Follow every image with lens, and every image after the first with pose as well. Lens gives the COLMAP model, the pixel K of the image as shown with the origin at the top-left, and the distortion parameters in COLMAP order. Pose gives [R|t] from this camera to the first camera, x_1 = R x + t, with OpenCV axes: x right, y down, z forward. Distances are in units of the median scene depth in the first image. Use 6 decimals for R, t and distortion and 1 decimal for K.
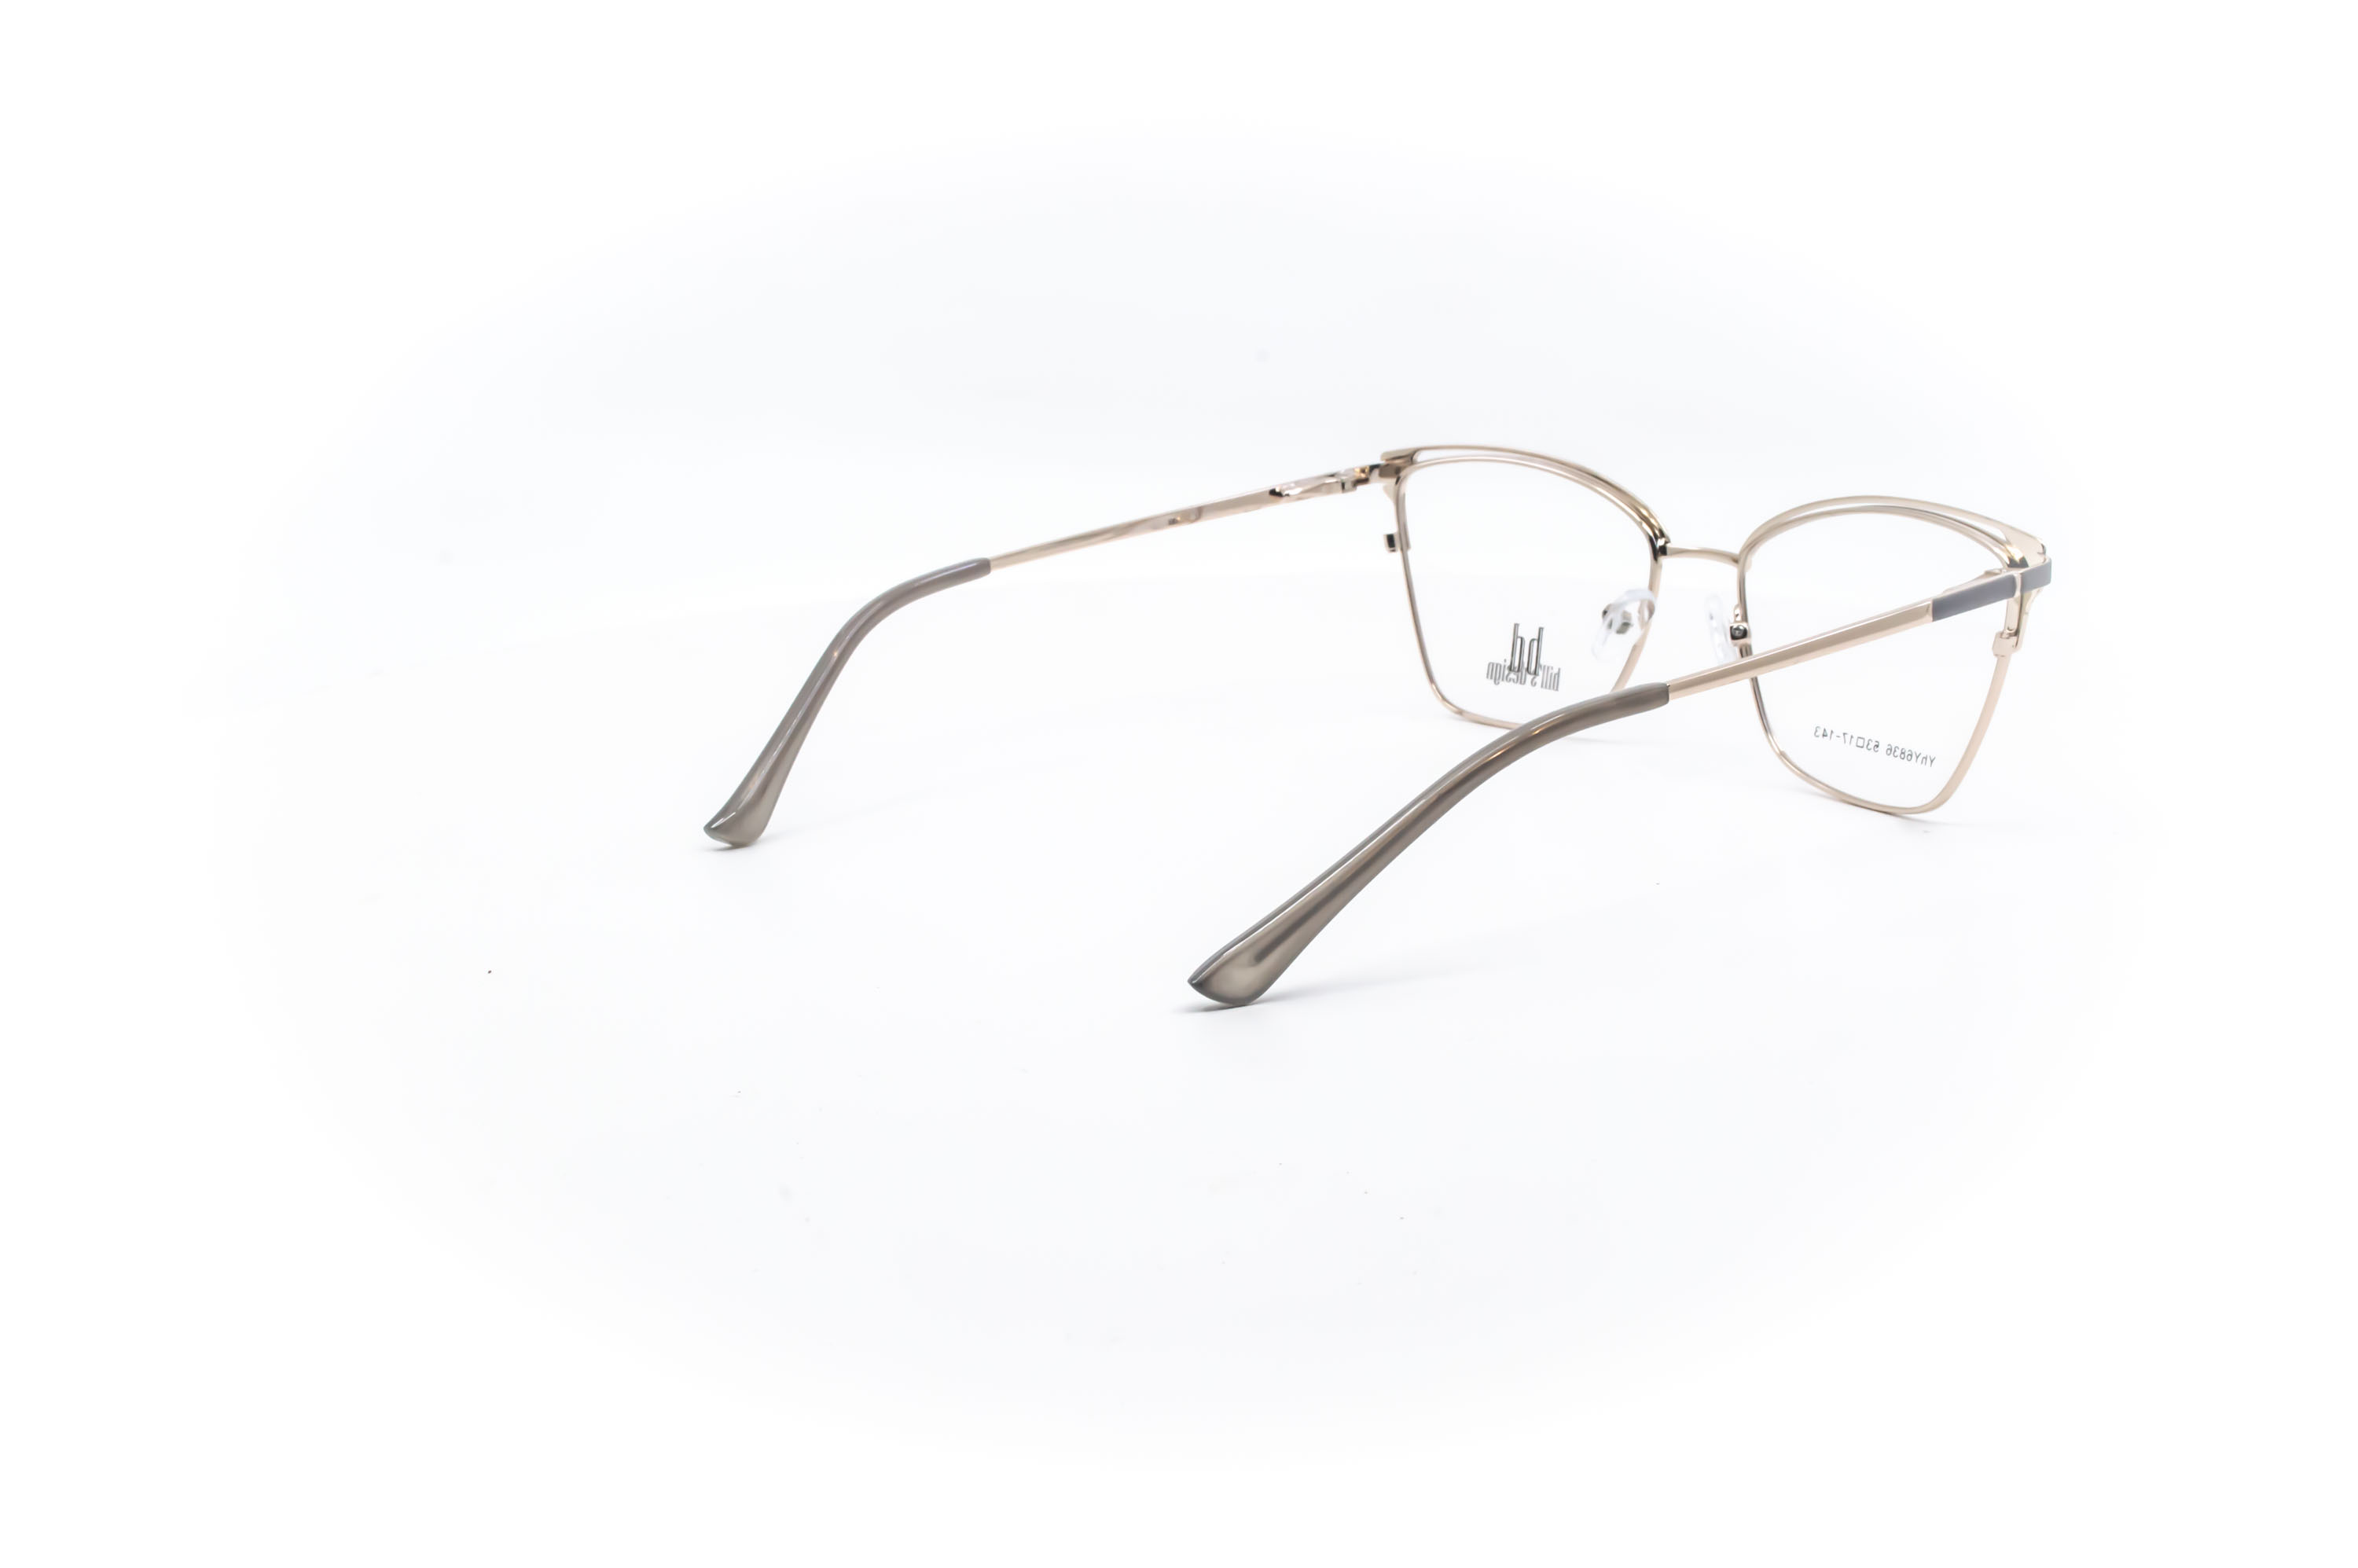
lens RADIAL K [[3073.0, 0, 1179.0], [0, 3073.0, 784.0], [0, 0, 1]] dist [-0.030986, 0.027823]
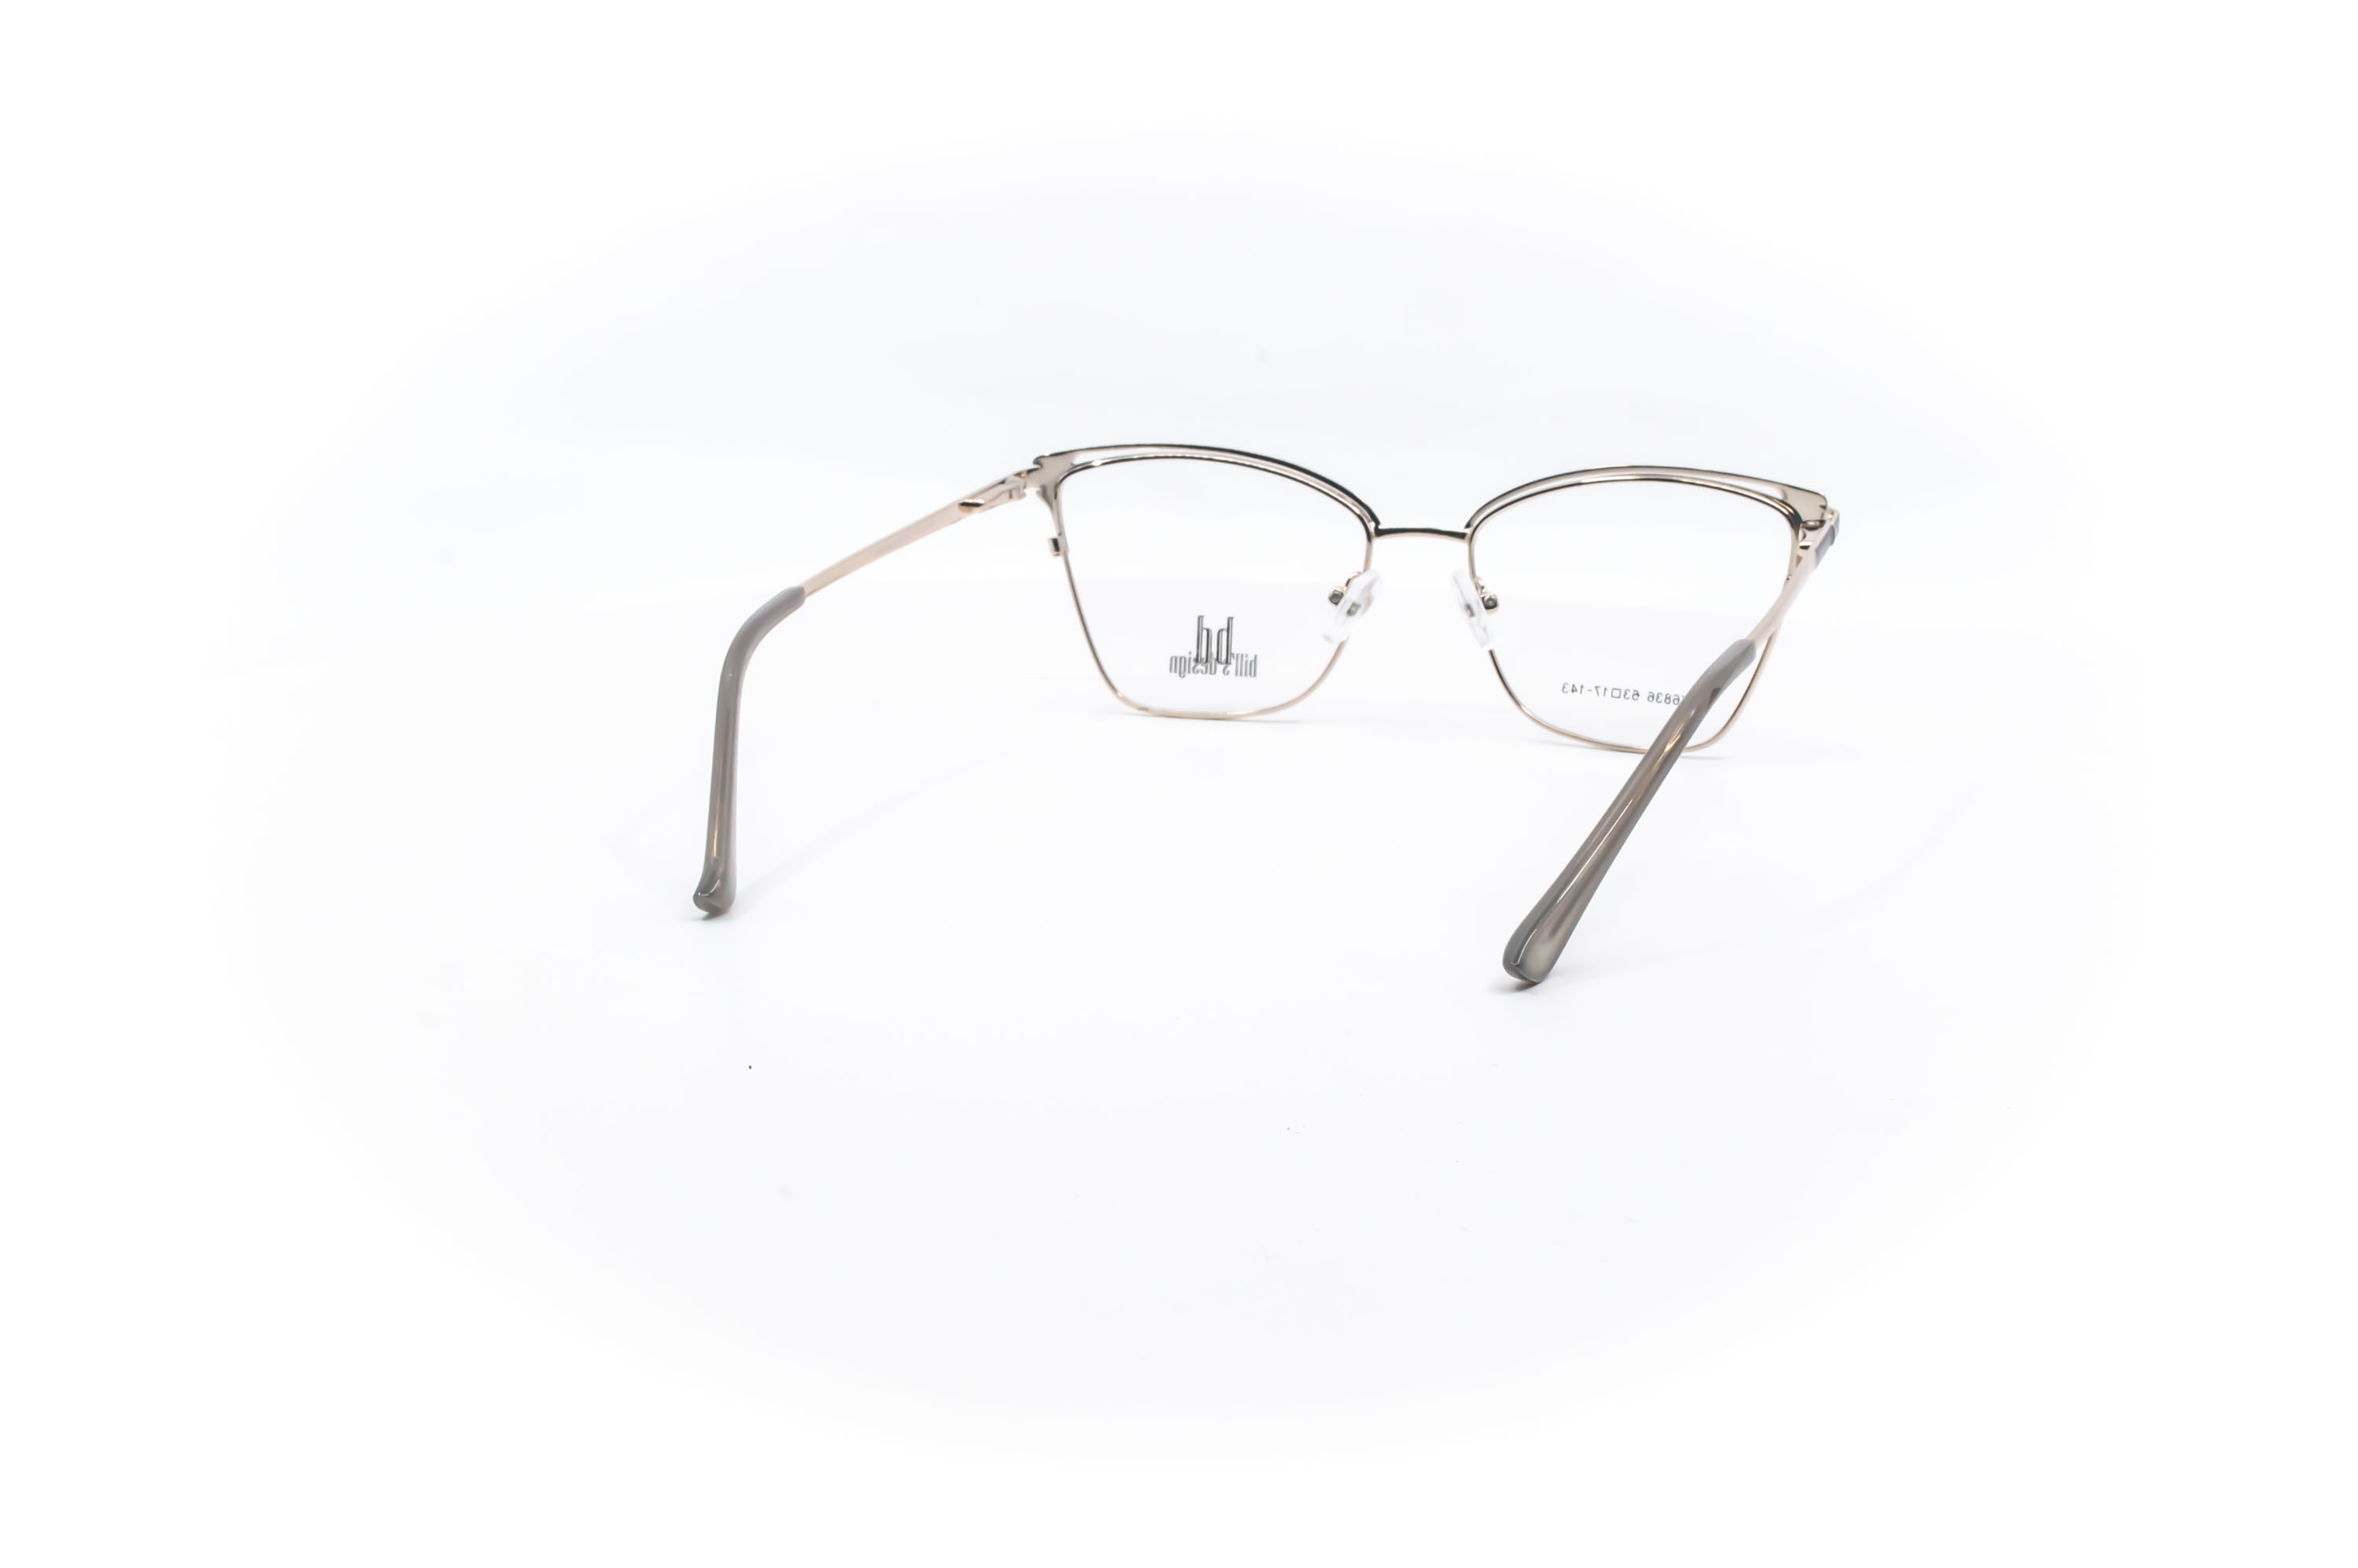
lens RADIAL K [[3073.0, 0, 1179.0], [0, 3073.0, 784.0], [0, 0, 1]] dist [-0.030986, 0.027823]
pose [[0.864252, -0.104927, 0.491995, -0.424892], [0.107735, 0.993920, 0.022721, -0.021658], [-0.491387, 0.033369, 0.870302, 0.122408]]
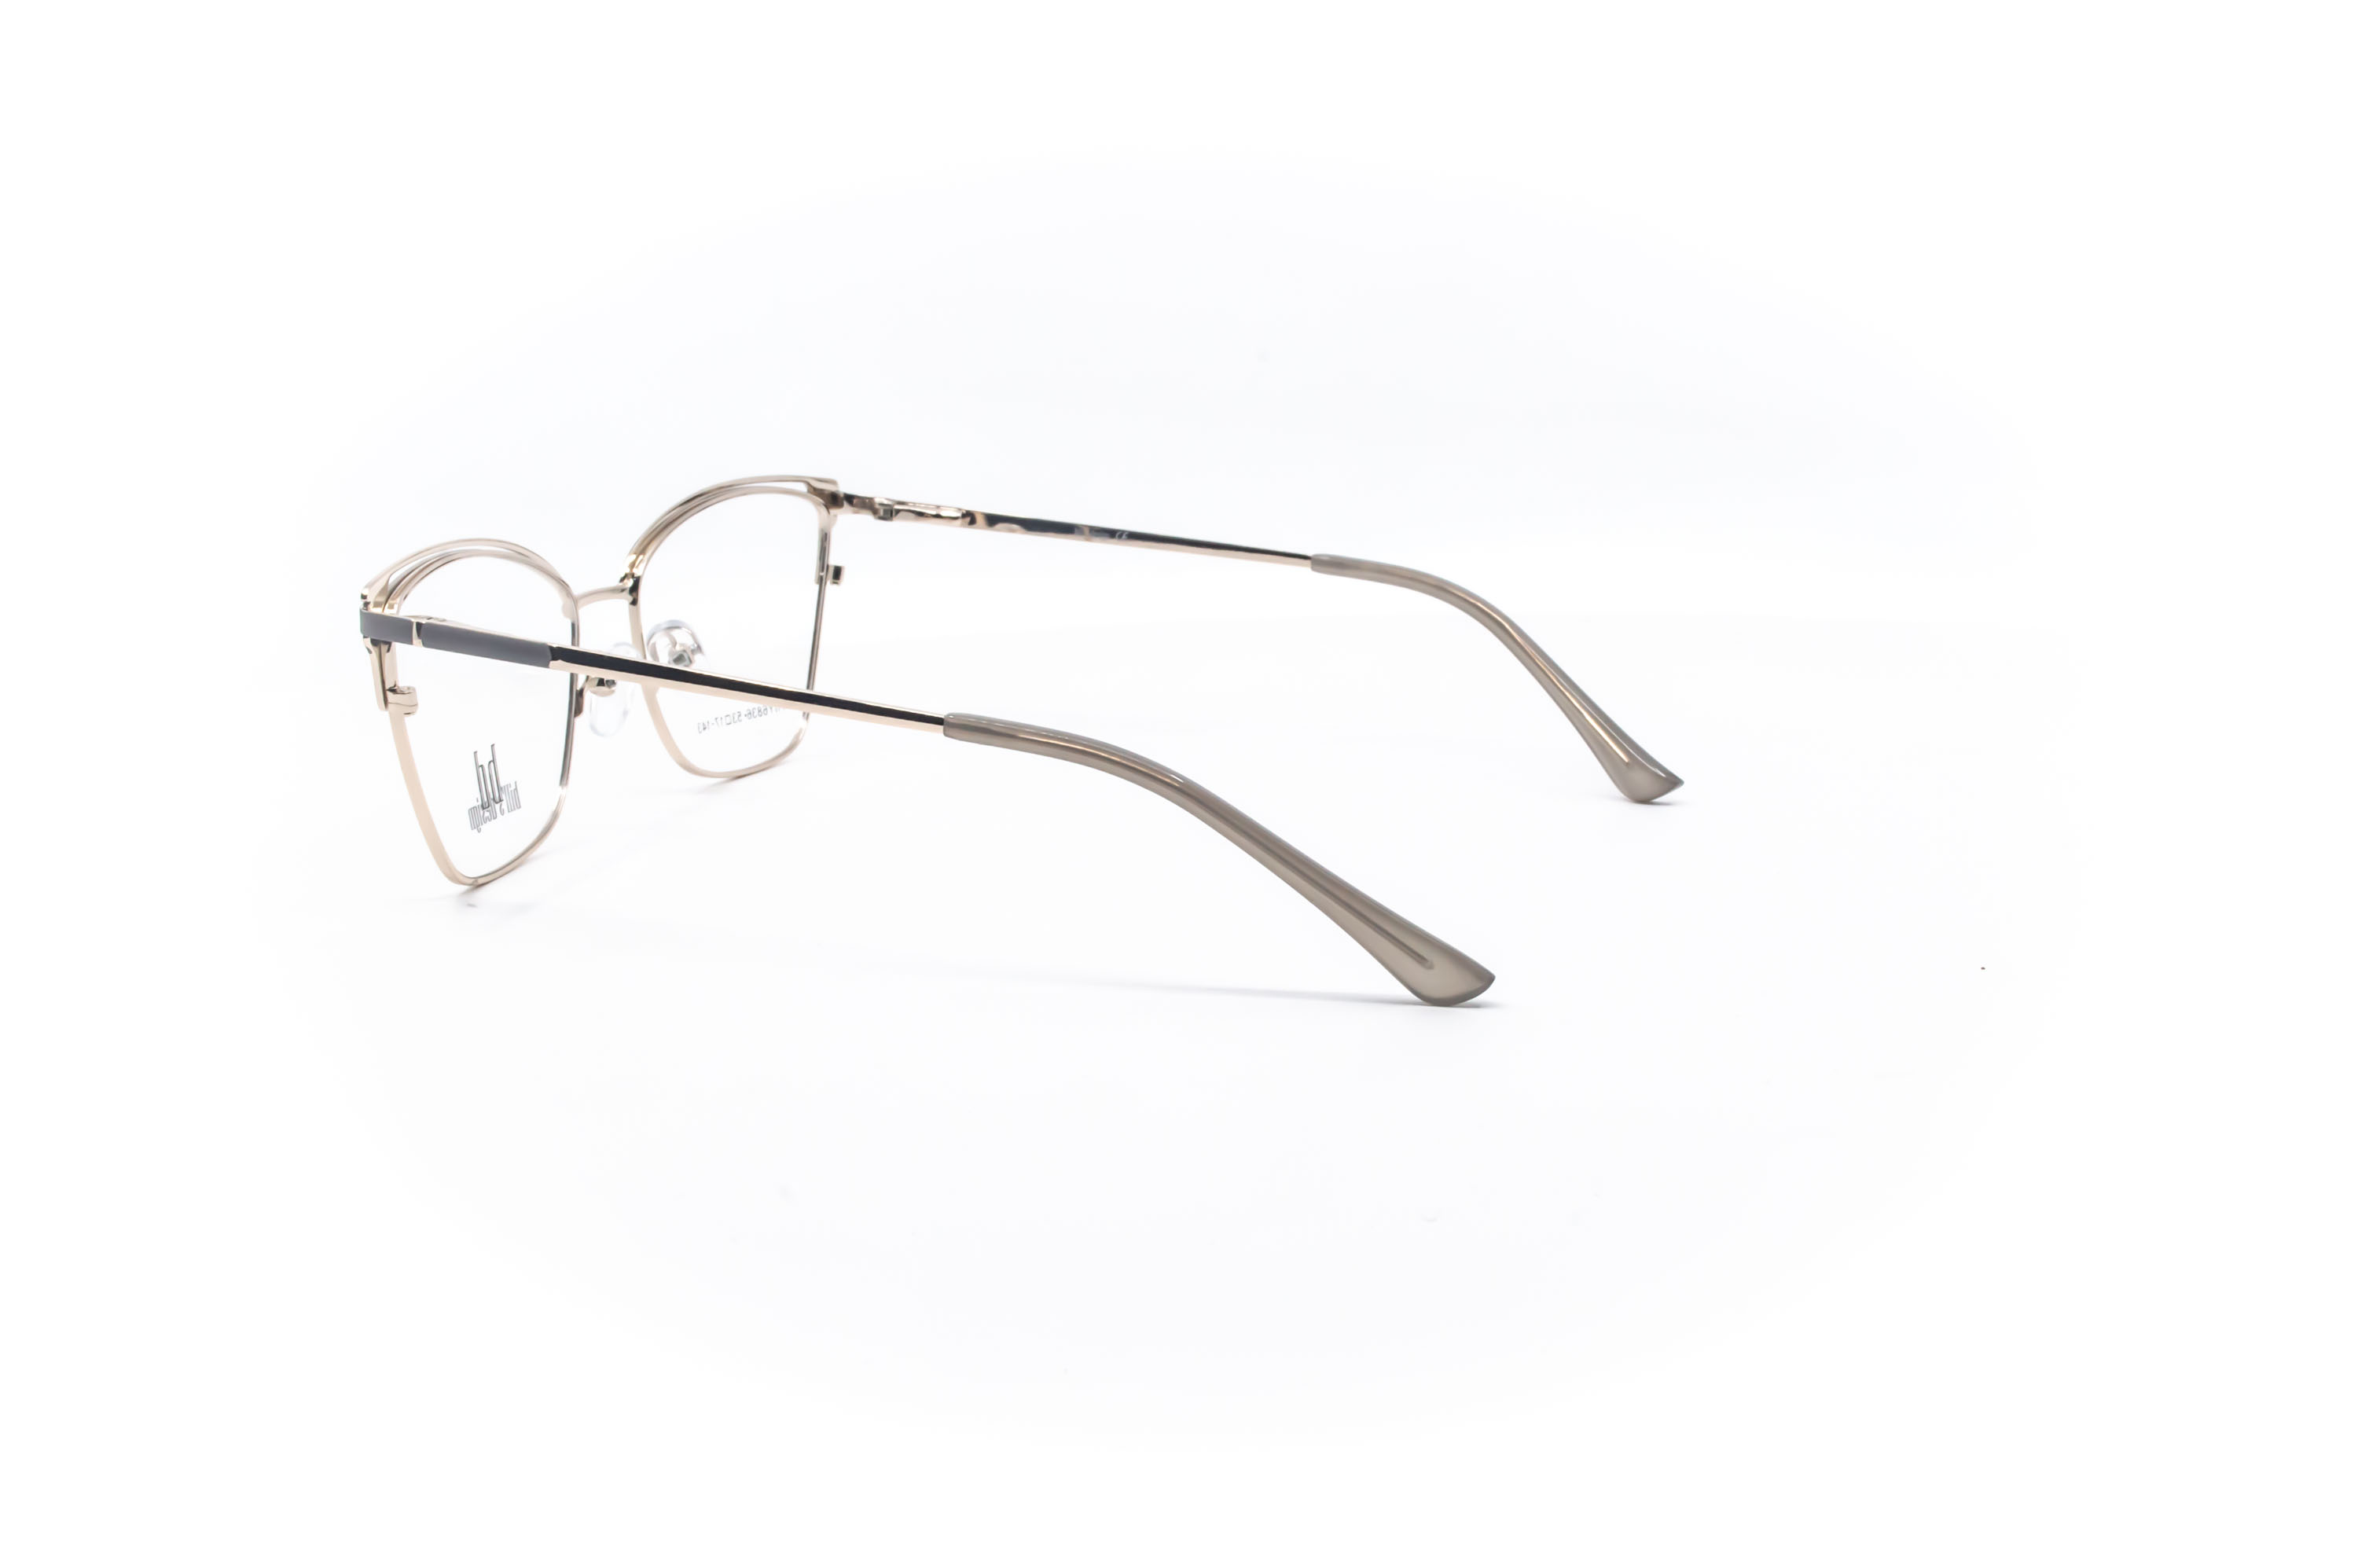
lens RADIAL K [[3073.0, 0, 1179.0], [0, 3073.0, 784.0], [0, 0, 1]] dist [-0.030986, 0.027823]
pose [[-0.514062, -0.173896, 0.839941, -0.703870], [0.192835, 0.930737, 0.310713, -0.273901], [-0.835796, 0.321696, -0.444923, 1.269179]]
